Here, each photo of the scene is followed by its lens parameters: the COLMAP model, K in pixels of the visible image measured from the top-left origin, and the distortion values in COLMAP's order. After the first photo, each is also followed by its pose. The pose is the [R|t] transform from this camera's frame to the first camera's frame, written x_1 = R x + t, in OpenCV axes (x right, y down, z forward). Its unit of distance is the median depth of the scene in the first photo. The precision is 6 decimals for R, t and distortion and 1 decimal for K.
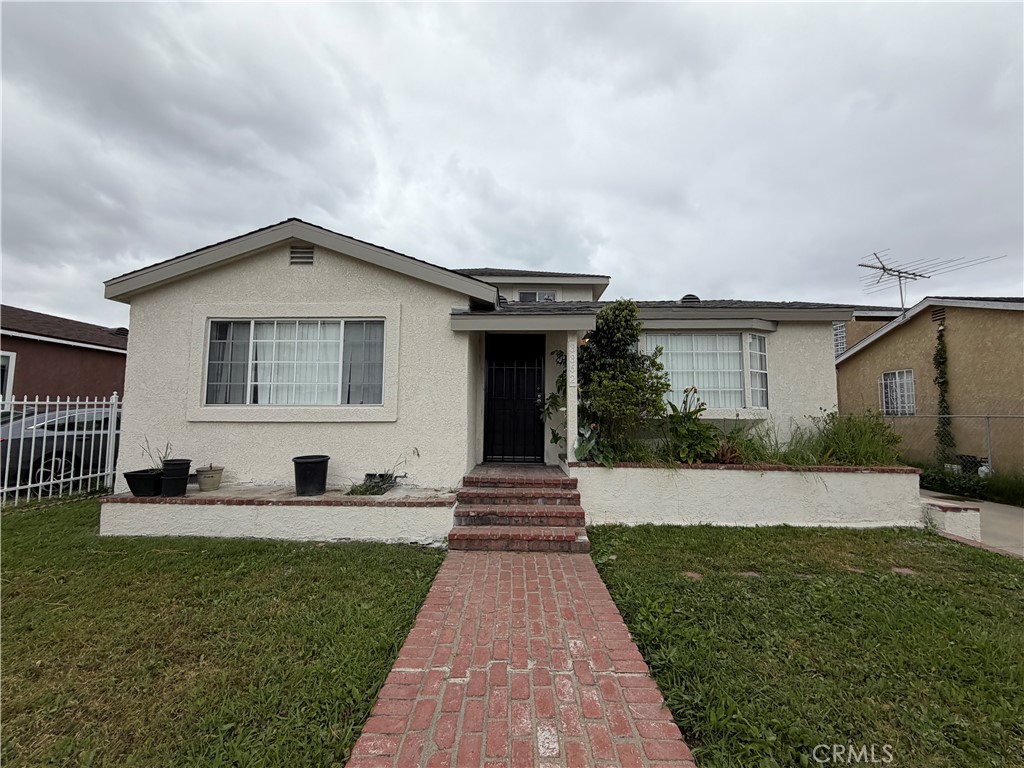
lens RADIAL K [[405.5, 0, 510.7], [0, 405.5, 384.1], [0, 0, 1]] dist [-0.001257, 0.000425]
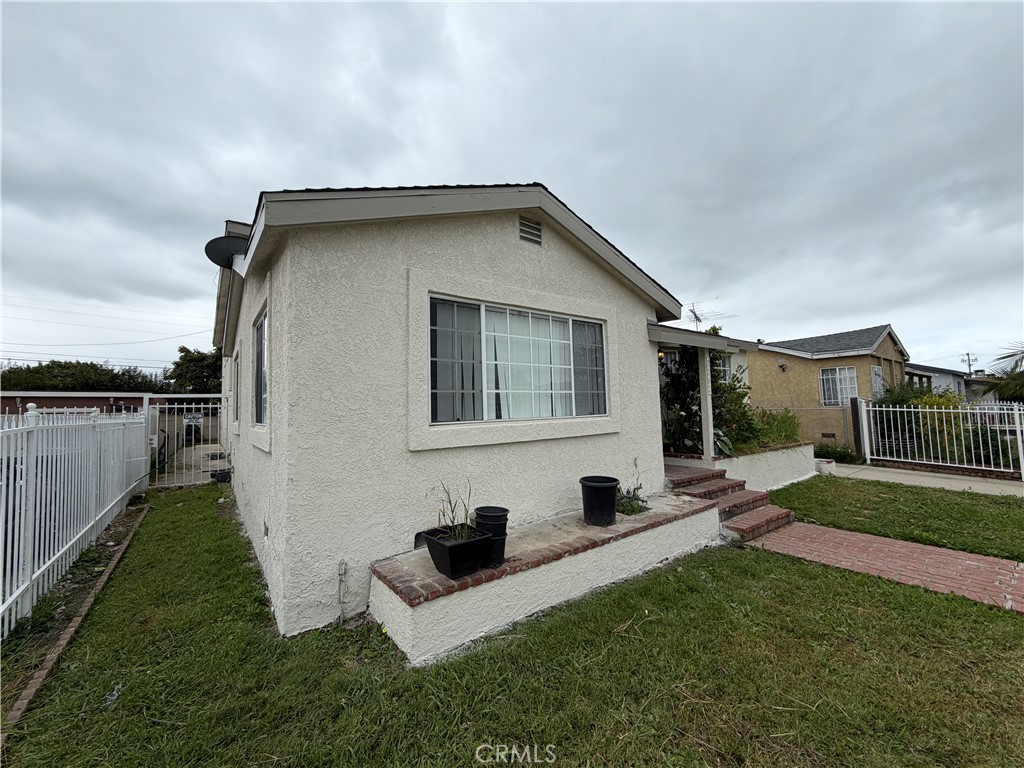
lens RADIAL K [[405.5, 0, 510.7], [0, 405.5, 384.1], [0, 0, 1]] dist [-0.001257, 0.000425]
pose [[0.789019, 0.013401, 0.614223, -1.051375], [-0.018153, 0.999834, 0.001505, -0.016717], [-0.614101, -0.012338, 0.789131, 0.399023]]
